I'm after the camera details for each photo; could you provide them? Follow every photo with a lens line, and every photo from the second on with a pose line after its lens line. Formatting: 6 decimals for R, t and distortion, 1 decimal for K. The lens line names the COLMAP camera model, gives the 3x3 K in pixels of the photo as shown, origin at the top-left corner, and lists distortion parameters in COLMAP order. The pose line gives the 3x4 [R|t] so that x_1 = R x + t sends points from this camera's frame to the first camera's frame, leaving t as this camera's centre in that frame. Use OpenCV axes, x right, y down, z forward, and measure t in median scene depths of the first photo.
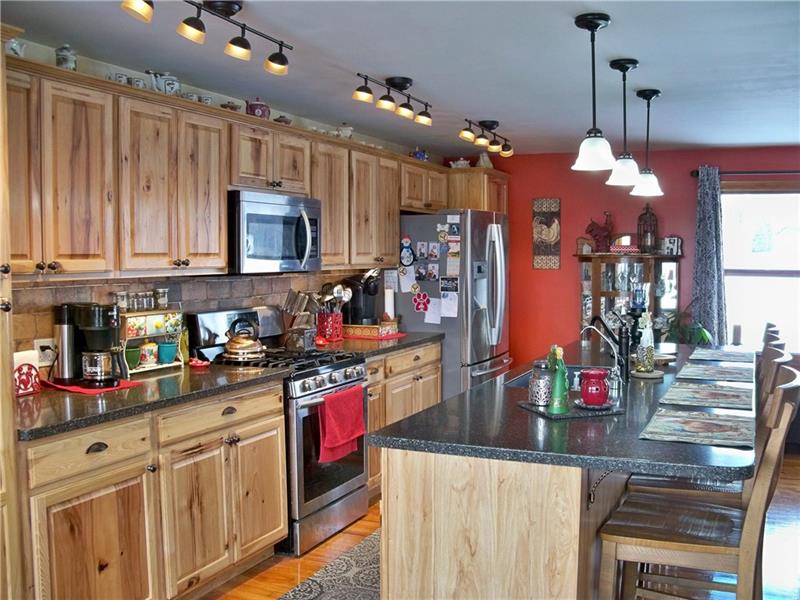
lens RADIAL K [[809.4, 0, 400.0], [0, 809.4, 300.0], [0, 0, 1]] dist [-0.230138, 0.266436]
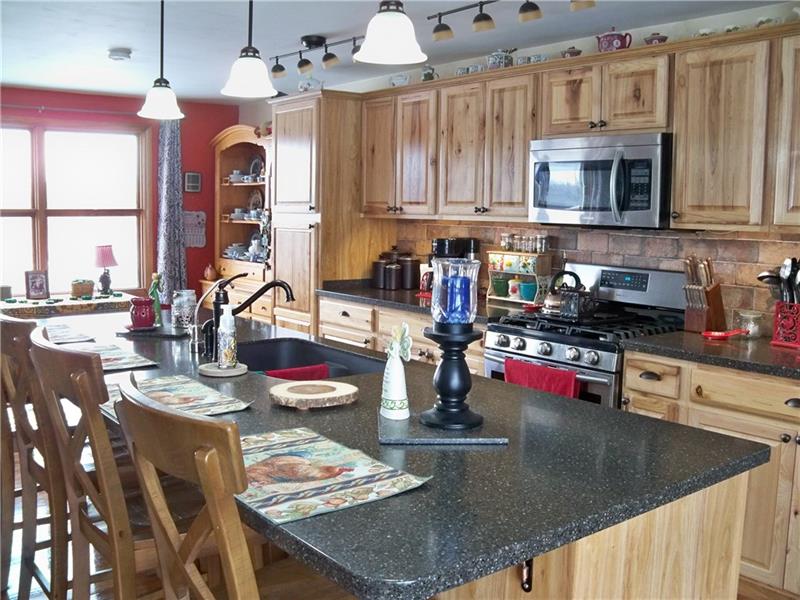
lens RADIAL K [[809.4, 0, 400.0], [0, 809.4, 300.0], [0, 0, 1]] dist [-0.230138, 0.266436]
pose [[-0.459771, 0.095995, -0.882834, 0.869203], [-0.062297, 0.988204, 0.139897, -0.075697], [0.885850, 0.119319, -0.448368, 1.466178]]
